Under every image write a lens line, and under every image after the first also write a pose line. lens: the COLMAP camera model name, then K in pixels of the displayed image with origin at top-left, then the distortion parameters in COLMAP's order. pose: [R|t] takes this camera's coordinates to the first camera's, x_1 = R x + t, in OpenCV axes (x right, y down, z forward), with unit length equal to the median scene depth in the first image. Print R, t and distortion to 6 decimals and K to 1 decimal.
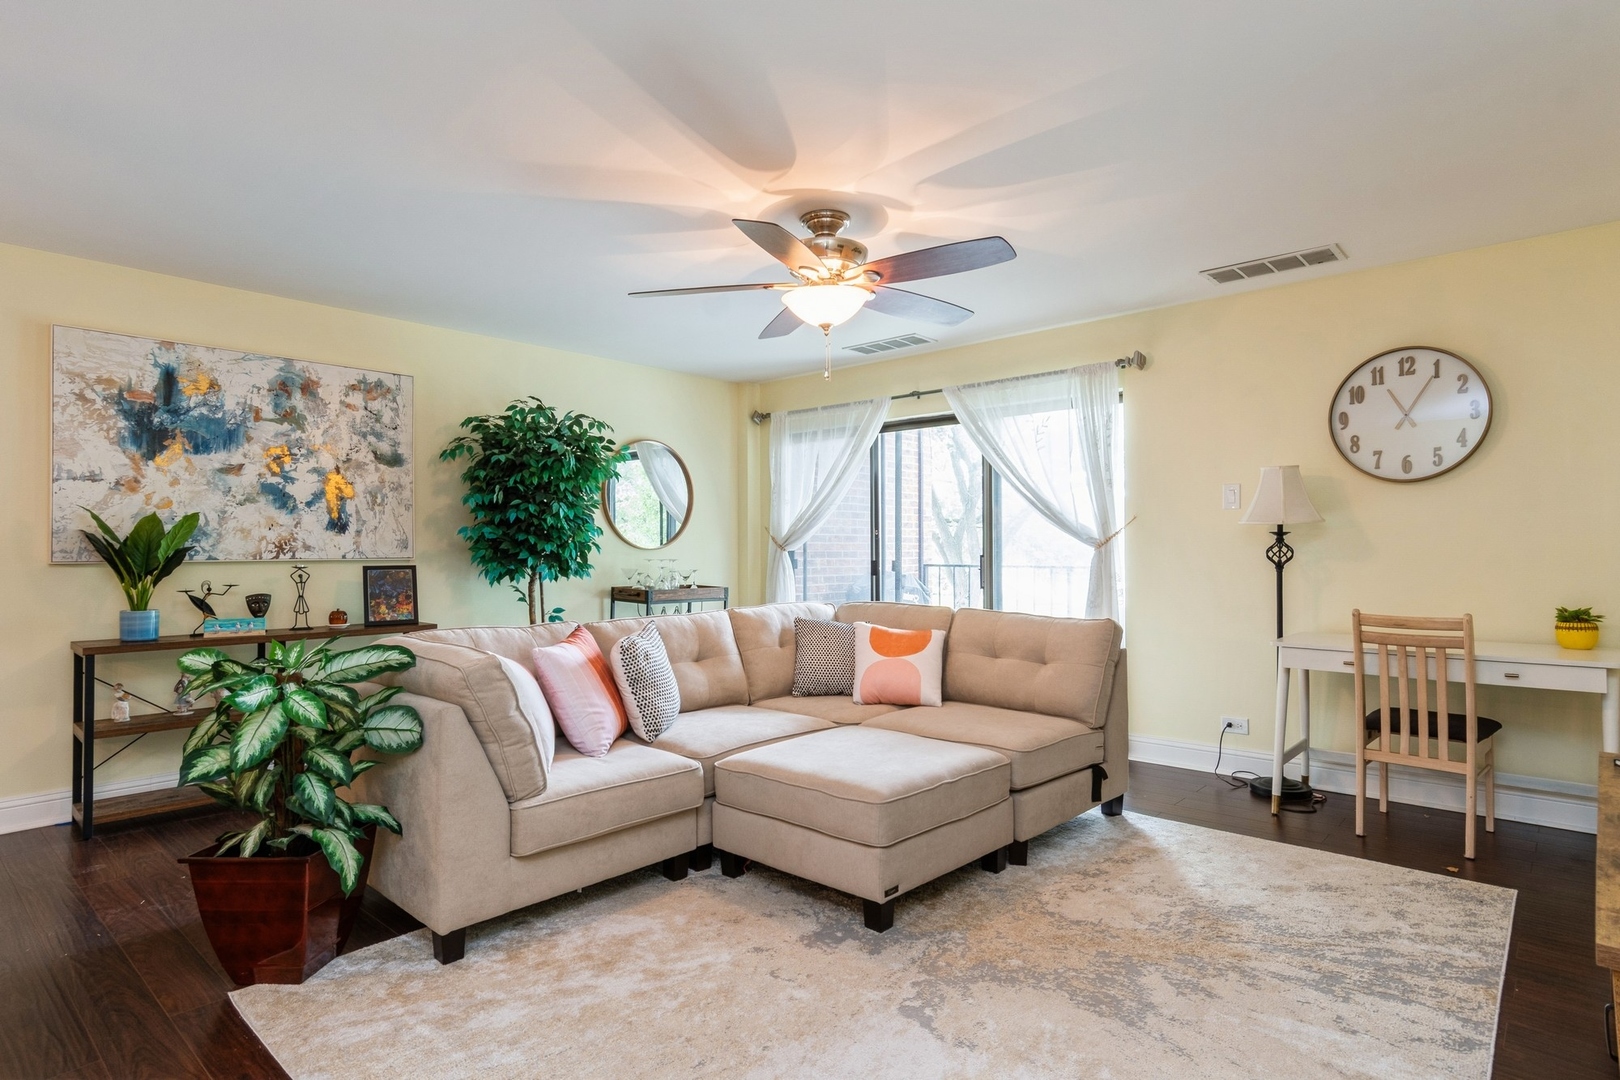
lens RADIAL K [[872.9, 0, 813.7], [0, 872.9, 533.4], [0, 0, 1]] dist [0.011390, -0.000179]
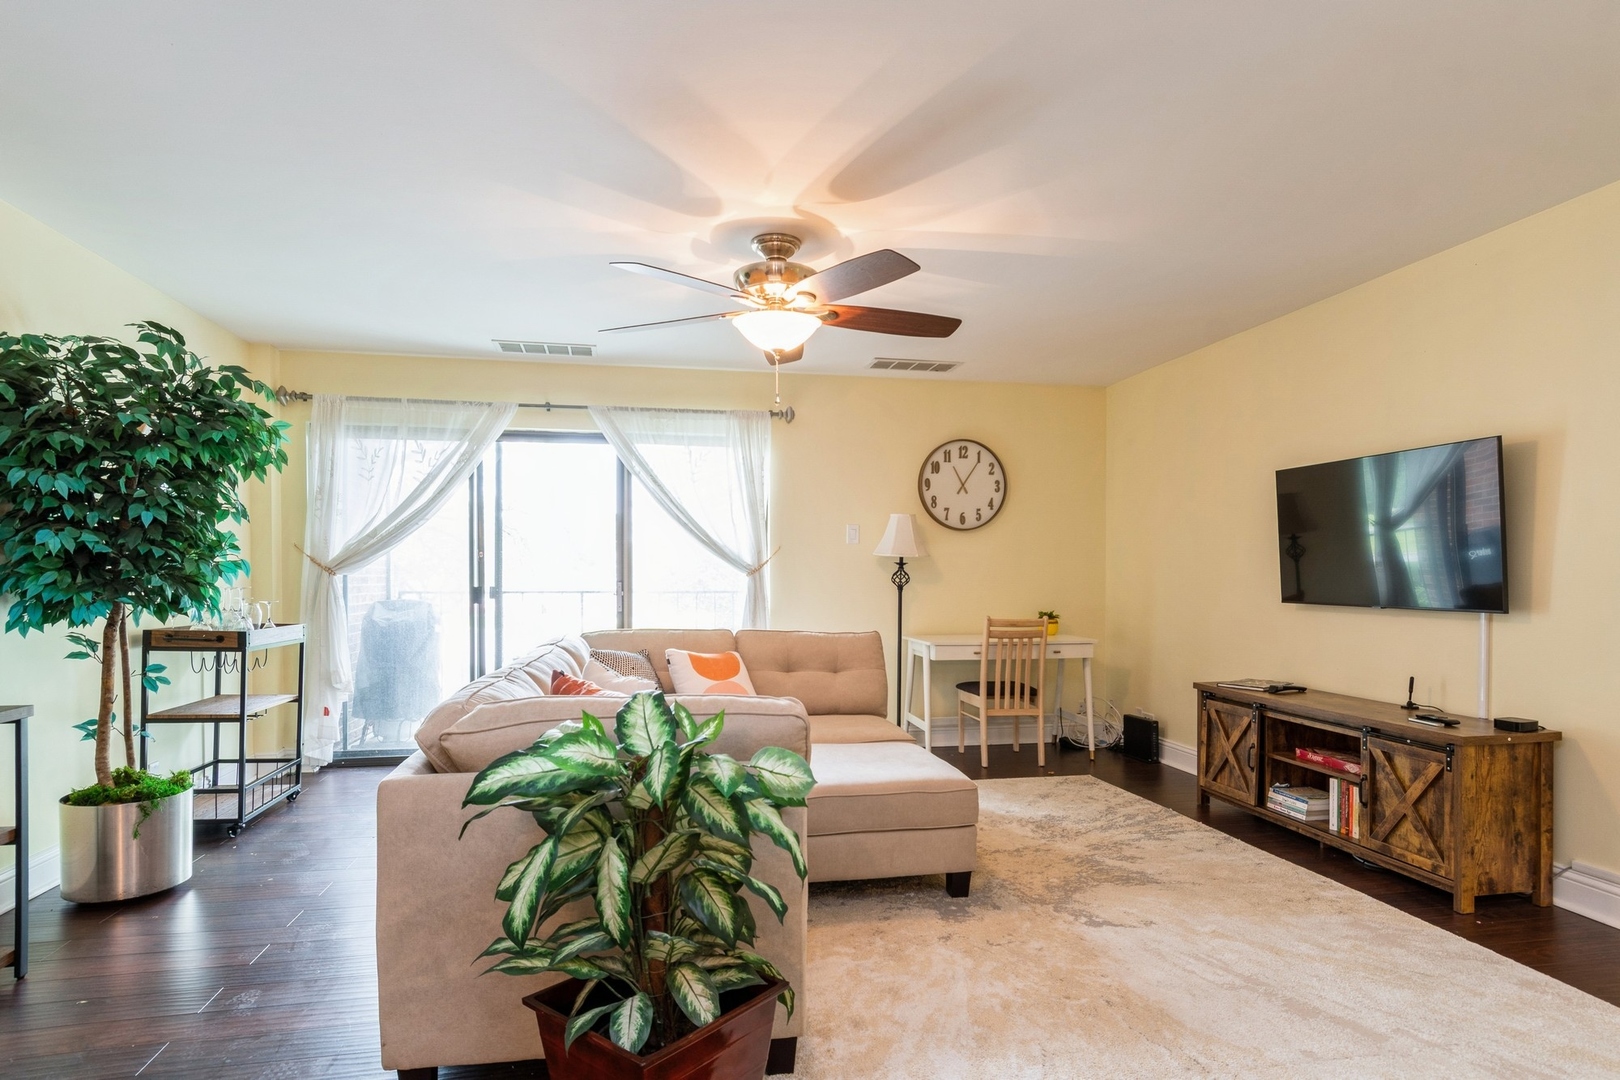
lens RADIAL K [[872.9, 0, 824.3], [0, 872.9, 591.7], [0, 0, 1]] dist [0.011390, -0.000179]
pose [[0.600104, -0.011419, 0.799840, -0.631901], [-0.018587, 0.999429, 0.028214, 0.007223], [-0.799706, -0.031798, 0.599549, 0.291812]]
